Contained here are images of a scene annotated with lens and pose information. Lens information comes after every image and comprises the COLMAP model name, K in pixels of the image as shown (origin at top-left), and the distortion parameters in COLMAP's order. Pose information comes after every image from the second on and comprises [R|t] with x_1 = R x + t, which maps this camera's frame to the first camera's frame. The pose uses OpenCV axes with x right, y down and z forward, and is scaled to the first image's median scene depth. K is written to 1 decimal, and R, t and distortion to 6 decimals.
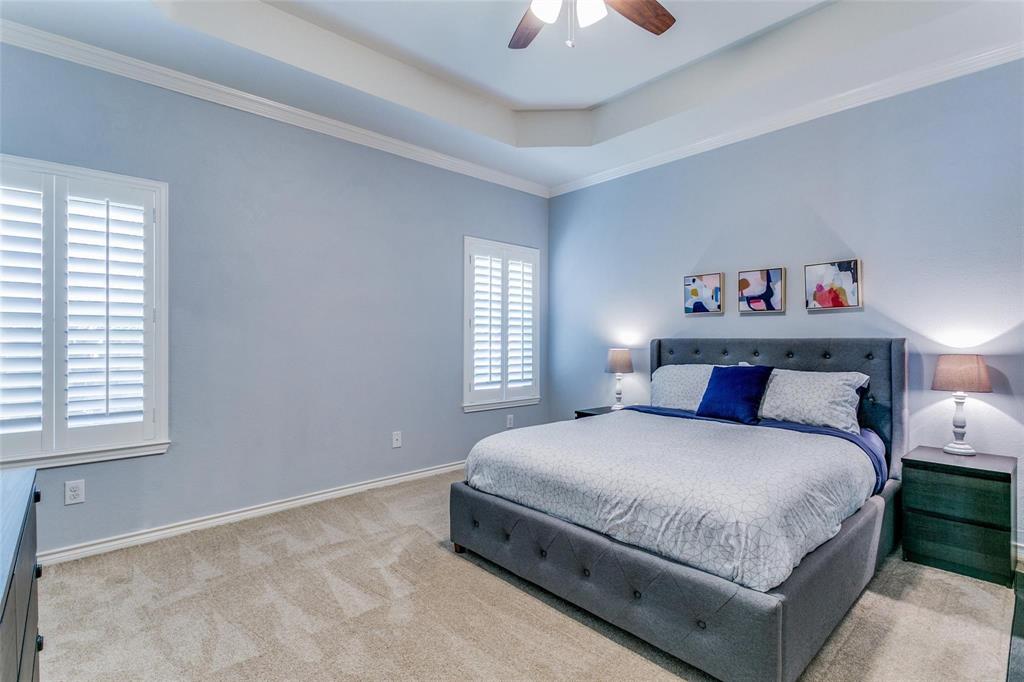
lens RADIAL K [[487.6, 0, 510.4], [0, 487.6, 340.3], [0, 0, 1]] dist [0.004438, -0.001856]
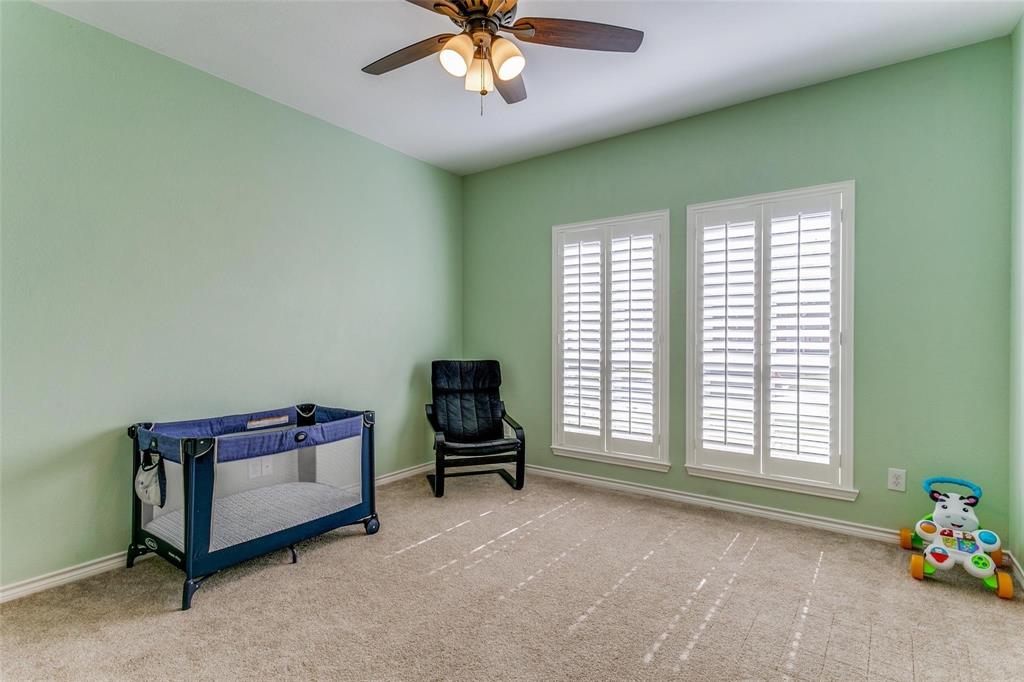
lens RADIAL K [[487.6, 0, 510.5], [0, 487.6, 341.4], [0, 0, 1]] dist [0.004438, -0.001856]
pose [[0.218885, 0.005424, -0.975736, 0.443569], [-0.001910, 0.999985, 0.005130, -0.000285], [0.975749, 0.000741, 0.218892, 0.399600]]
